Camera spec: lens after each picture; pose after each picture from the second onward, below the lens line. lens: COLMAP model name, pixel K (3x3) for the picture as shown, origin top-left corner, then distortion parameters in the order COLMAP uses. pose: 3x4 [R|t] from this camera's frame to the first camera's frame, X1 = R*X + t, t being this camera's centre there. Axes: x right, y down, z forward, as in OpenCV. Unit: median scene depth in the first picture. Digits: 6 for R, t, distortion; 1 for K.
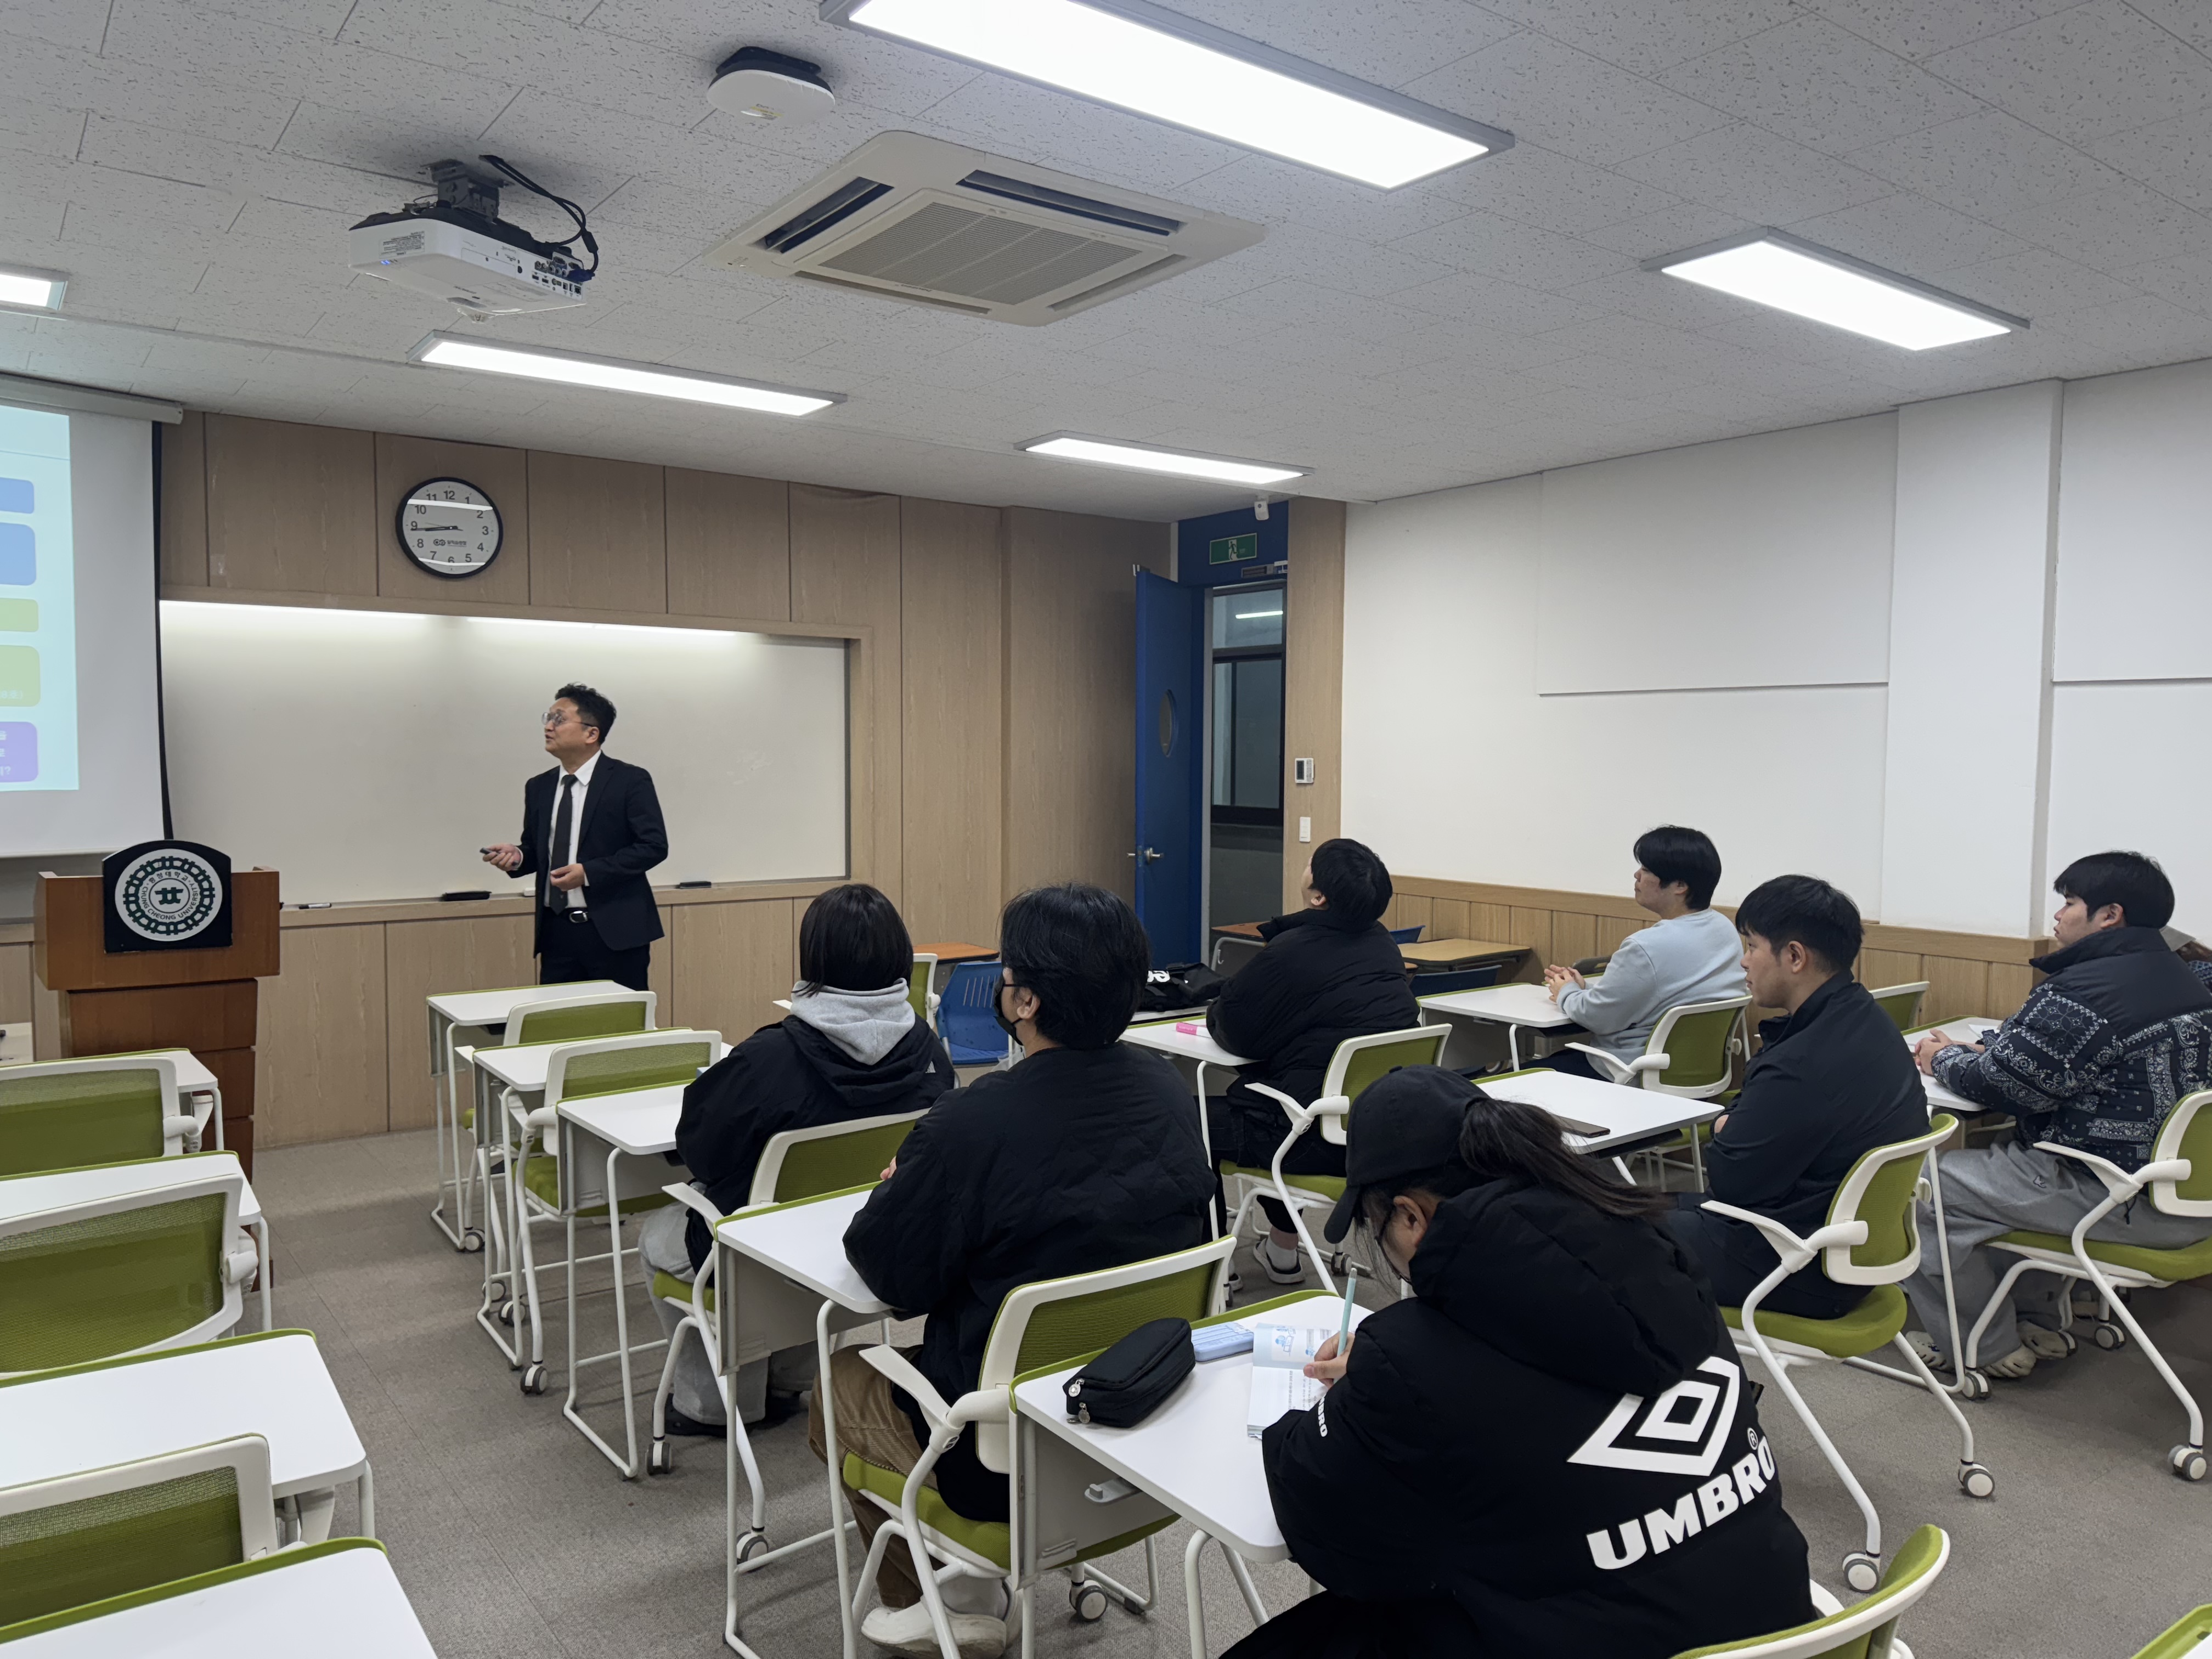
lens RADIAL K [[1572.3, 0, 1097.5], [0, 1572.3, 818.1], [0, 0, 1]] dist [0.088355, -0.101210]
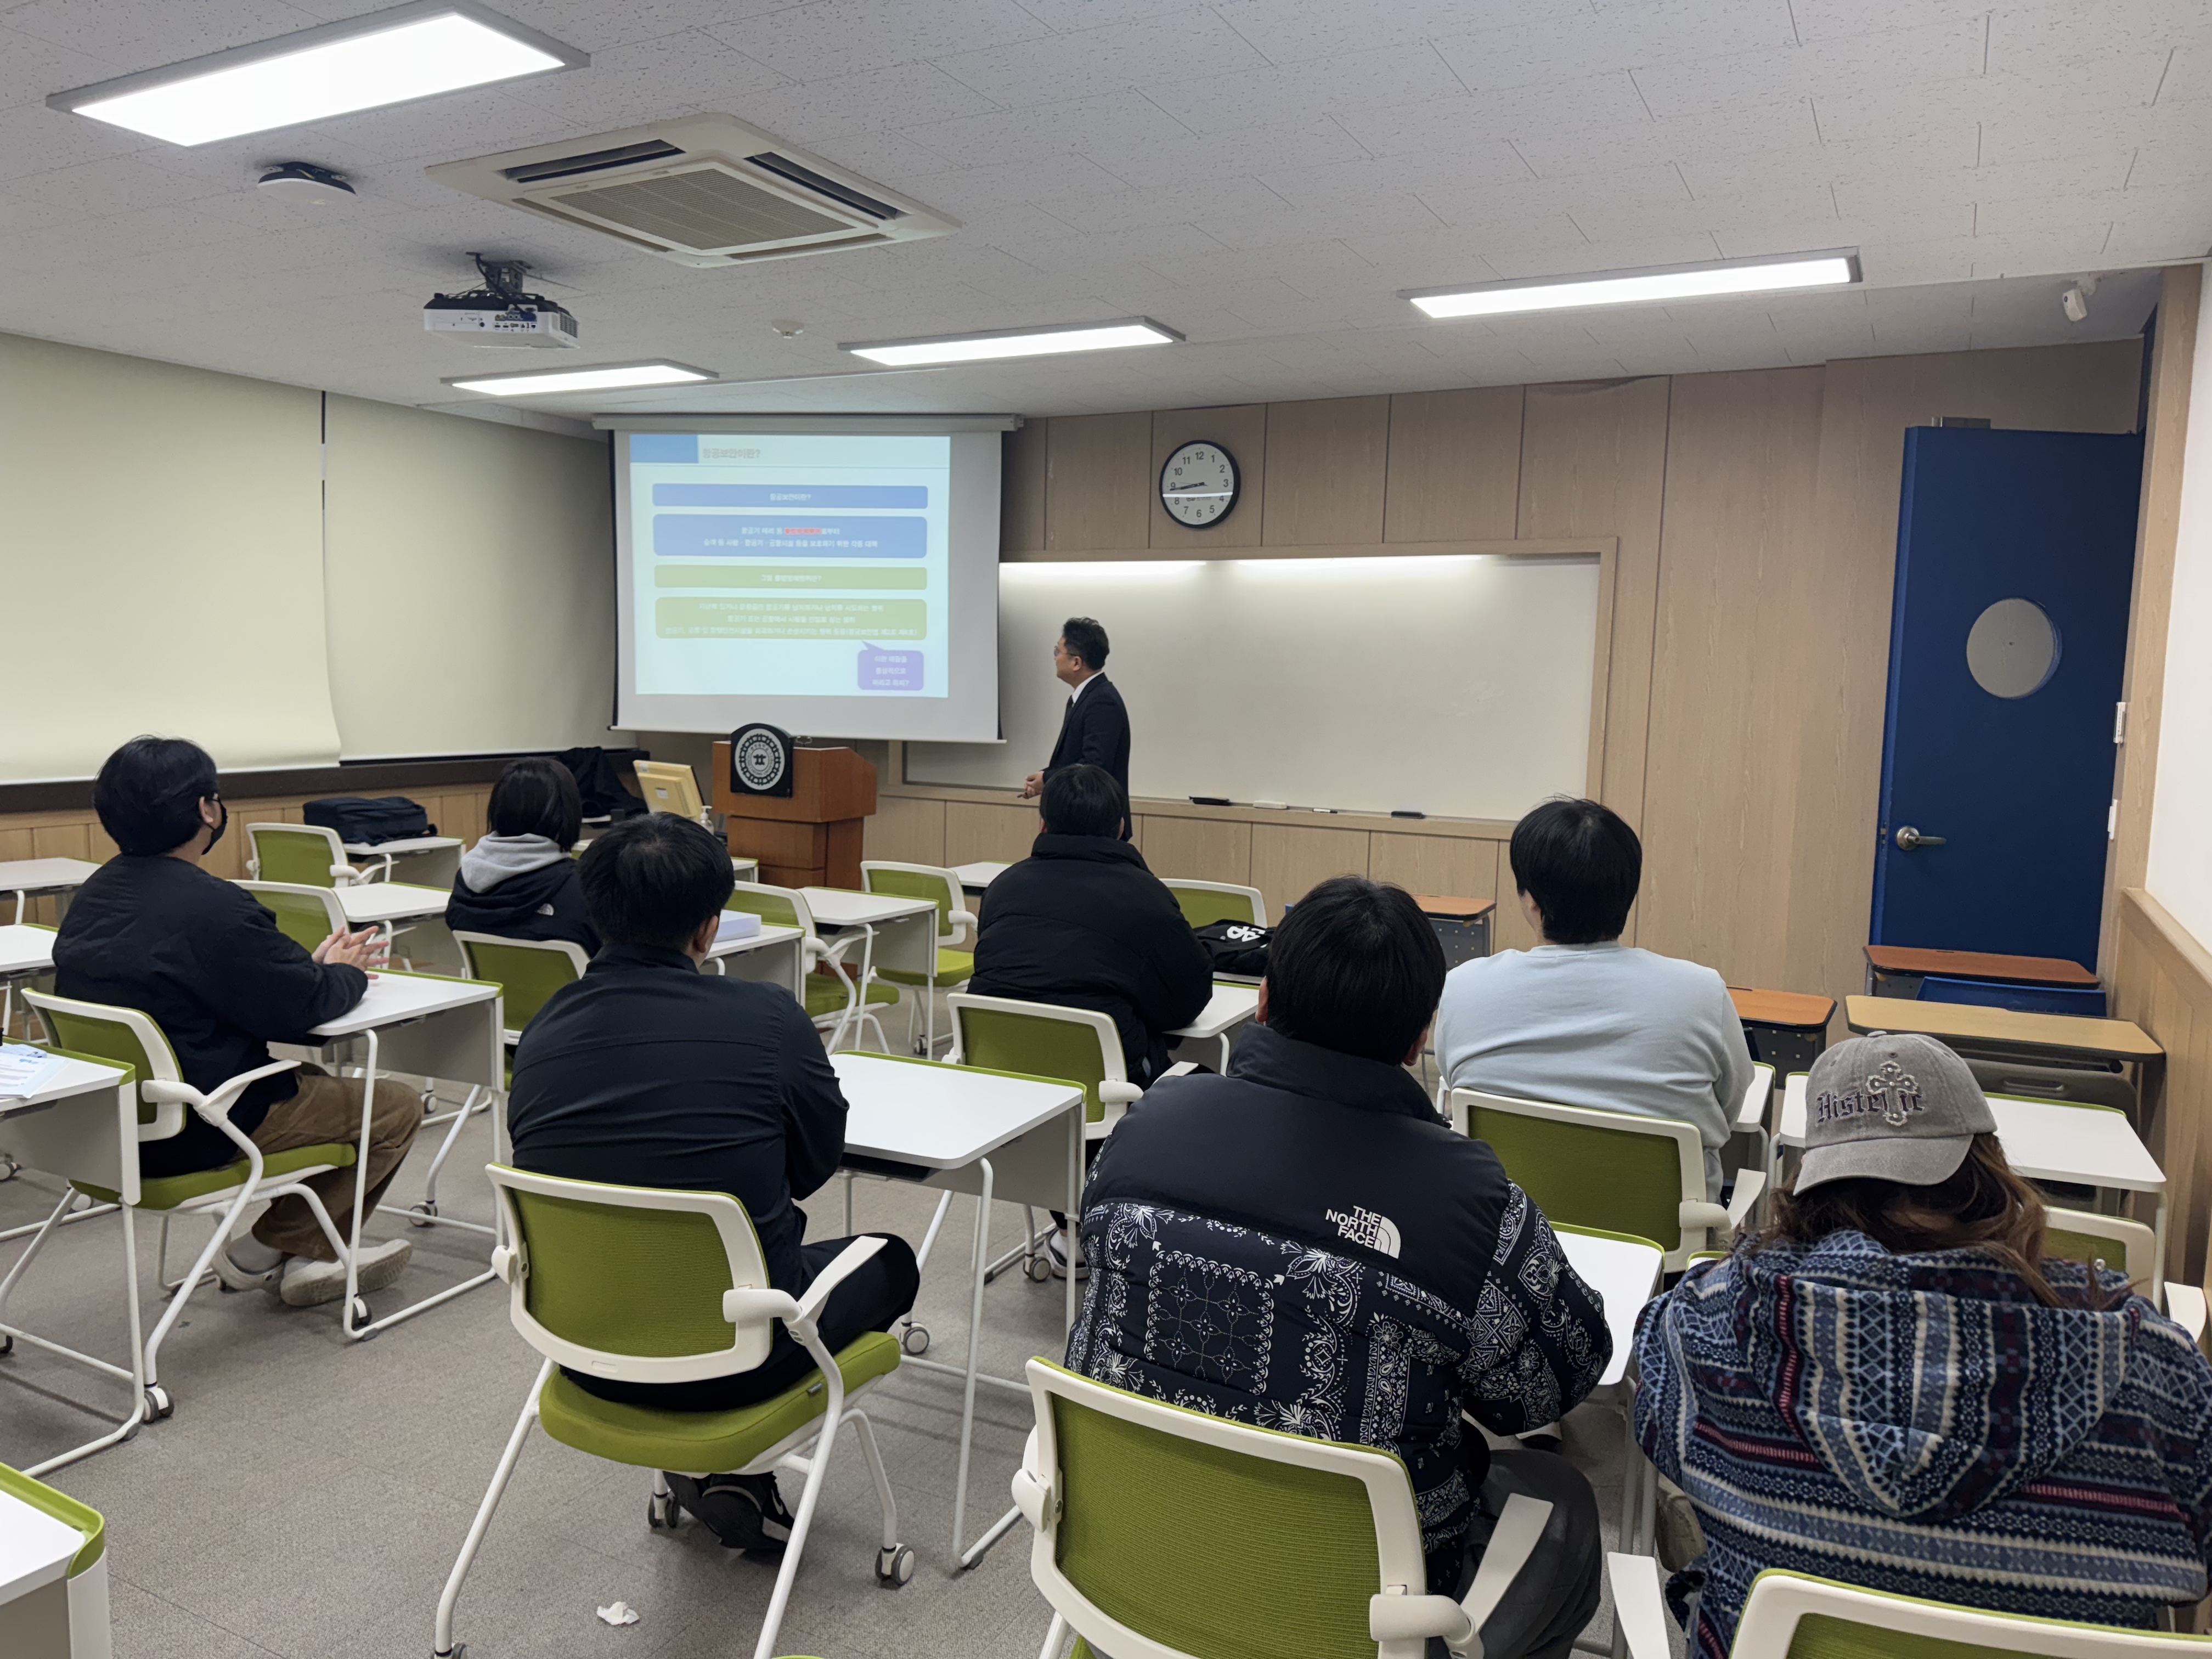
lens RADIAL K [[1597.2, 0, 1054.2], [0, 1597.2, 836.7], [0, 0, 1]] dist [0.190896, -0.402213]
pose [[0.424333, 0.099323, -0.900042, 0.743716], [-0.061589, 0.994830, 0.080747, -0.015862], [0.903409, 0.021169, 0.428257, 0.472276]]
